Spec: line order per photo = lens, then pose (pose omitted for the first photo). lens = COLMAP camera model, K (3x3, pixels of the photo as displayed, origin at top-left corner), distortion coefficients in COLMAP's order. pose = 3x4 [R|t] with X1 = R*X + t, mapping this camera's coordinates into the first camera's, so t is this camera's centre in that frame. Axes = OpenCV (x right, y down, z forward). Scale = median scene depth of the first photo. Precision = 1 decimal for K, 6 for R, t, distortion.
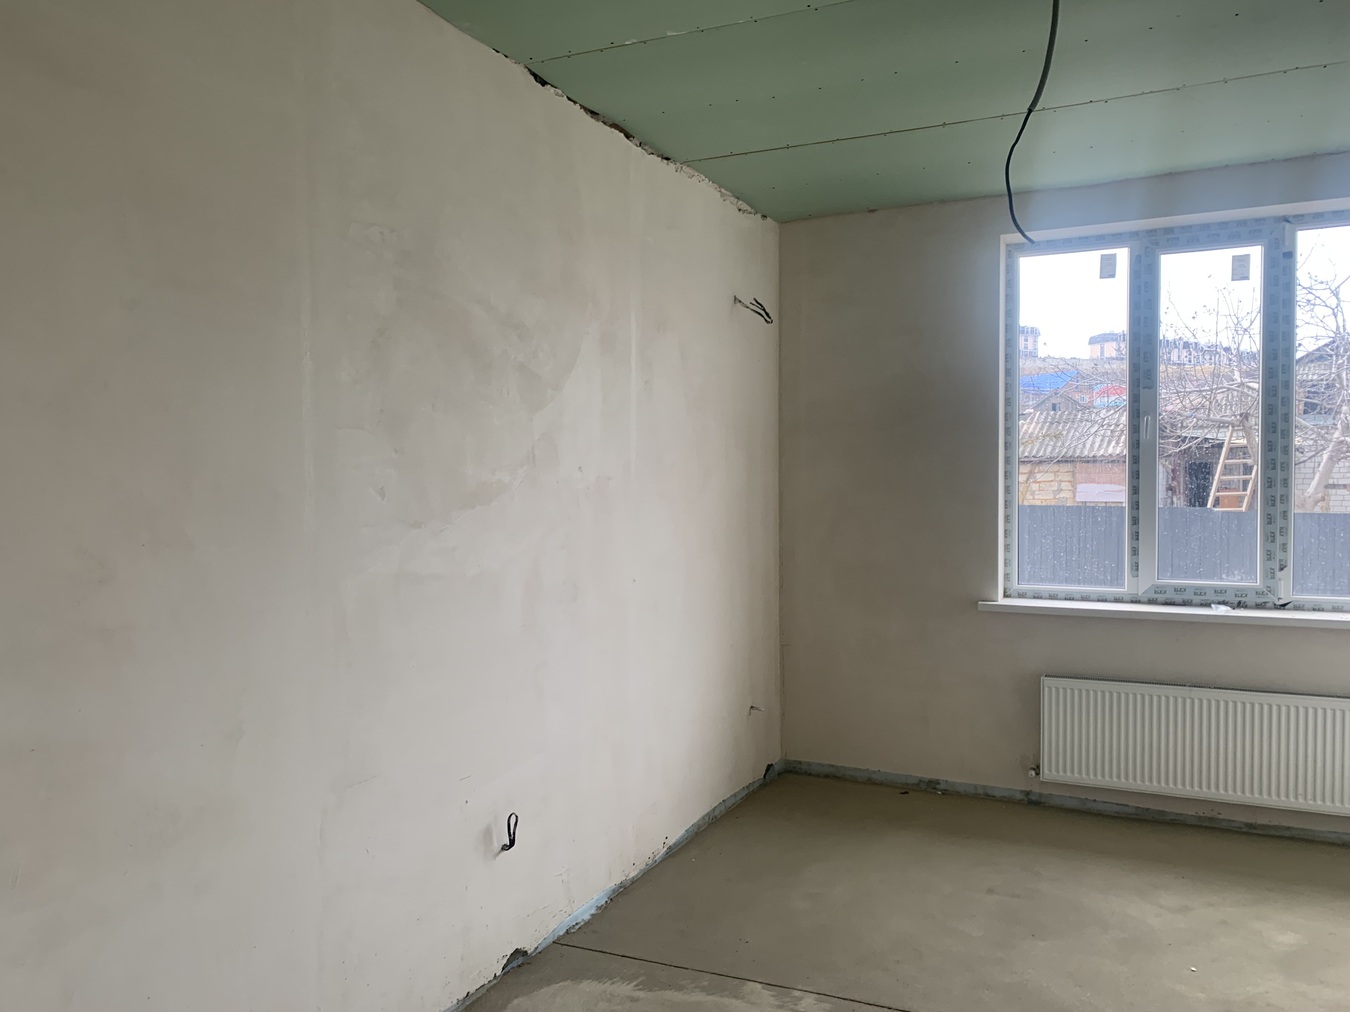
lens RADIAL K [[1025.8, 0, 675.7], [0, 1025.8, 507.9], [0, 0, 1]] dist [0.053098, -0.057971]
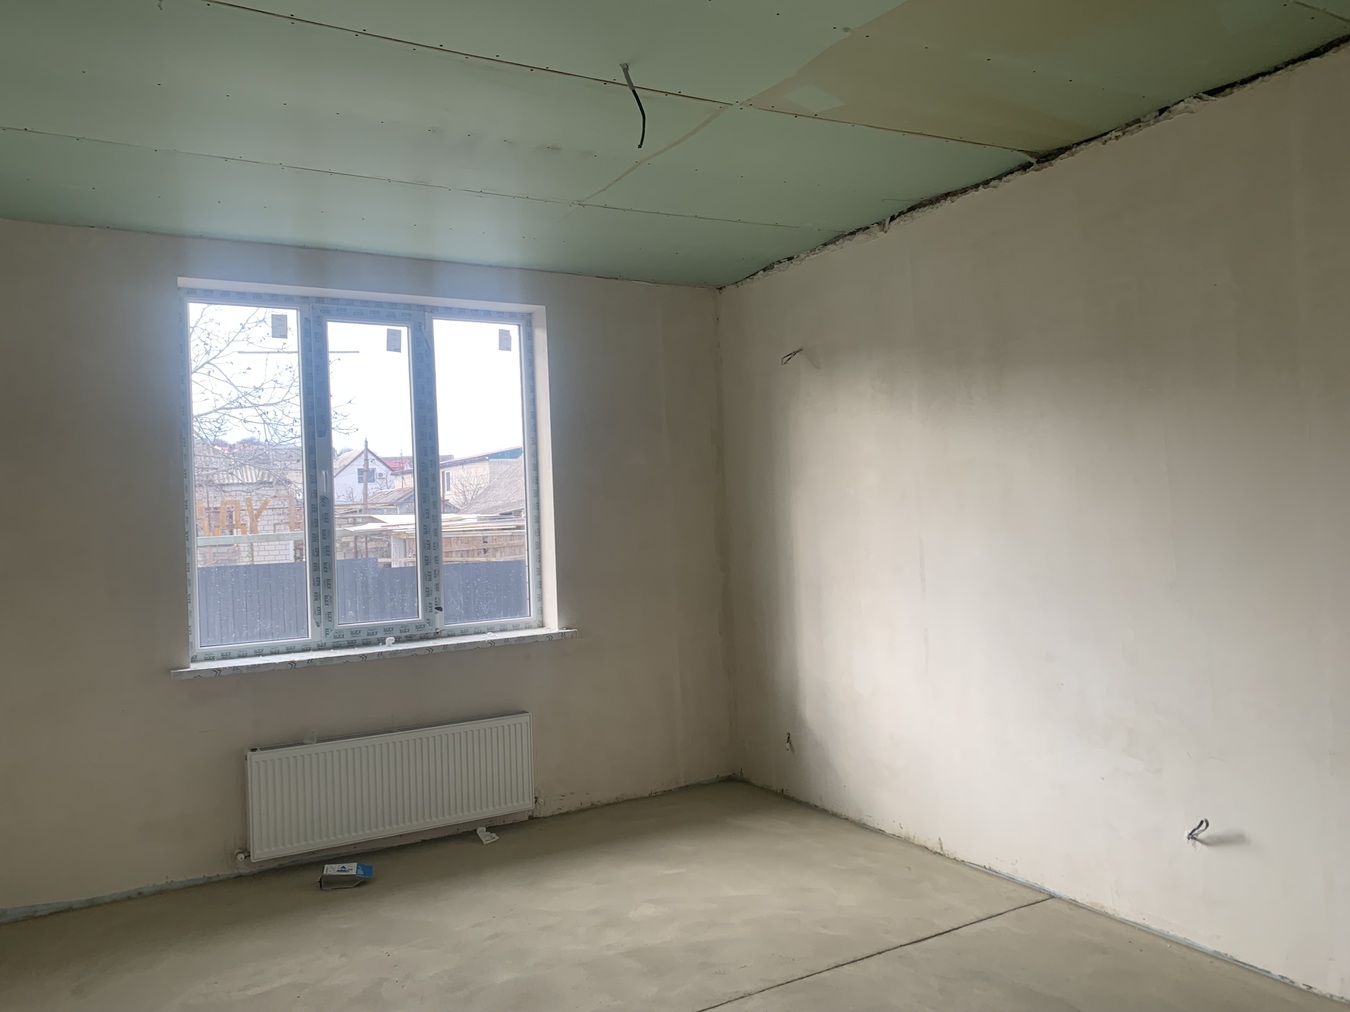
lens RADIAL K [[1025.8, 0, 667.9], [0, 1025.8, 501.9], [0, 0, 1]] dist [0.053098, -0.057971]
pose [[0.561083, -0.006329, 0.827735, -0.222353], [0.058263, 0.997793, -0.031864, -0.003276], [-0.825706, 0.066105, 0.560213, 0.119979]]
